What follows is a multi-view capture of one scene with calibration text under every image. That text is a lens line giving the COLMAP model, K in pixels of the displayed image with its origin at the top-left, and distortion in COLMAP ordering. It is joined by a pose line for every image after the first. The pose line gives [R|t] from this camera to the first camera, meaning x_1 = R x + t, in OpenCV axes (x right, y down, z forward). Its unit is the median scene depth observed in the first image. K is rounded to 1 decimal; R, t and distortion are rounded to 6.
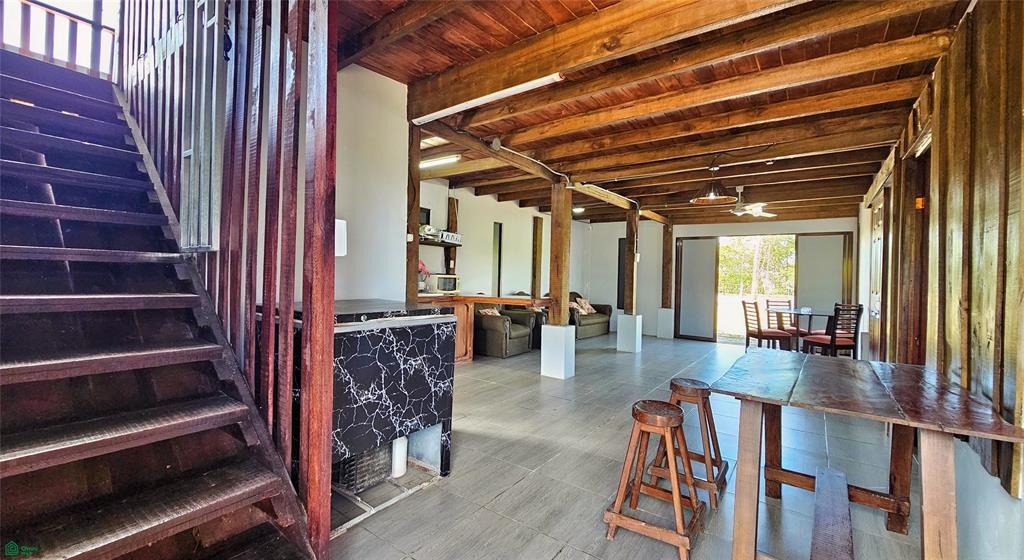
lens RADIAL K [[413.0, 0, 512.0], [0, 413.0, 280.0], [0, 0, 1]] dist [-0.010672, 0.000171]
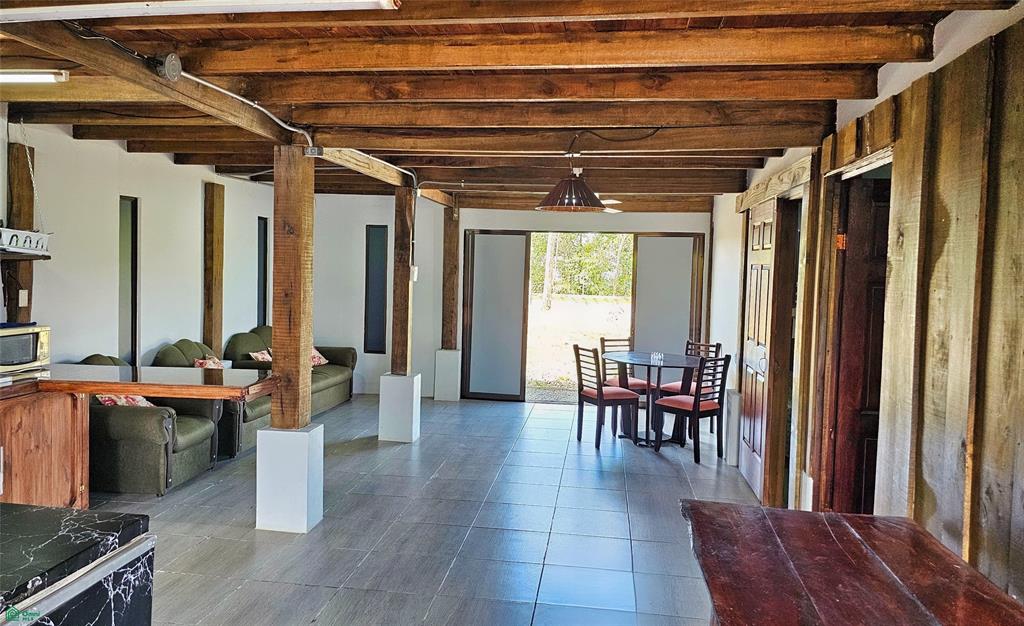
lens RADIAL K [[734.5, 0, 512.0], [0, 734.5, 313.0], [0, 0, 1]] dist [0.063705, -0.075670]
pose [[0.879841, -0.024569, 0.474633, -0.064443], [-0.003819, 0.998265, 0.058754, -0.070757], [-0.475253, -0.053507, 0.878221, 0.065725]]
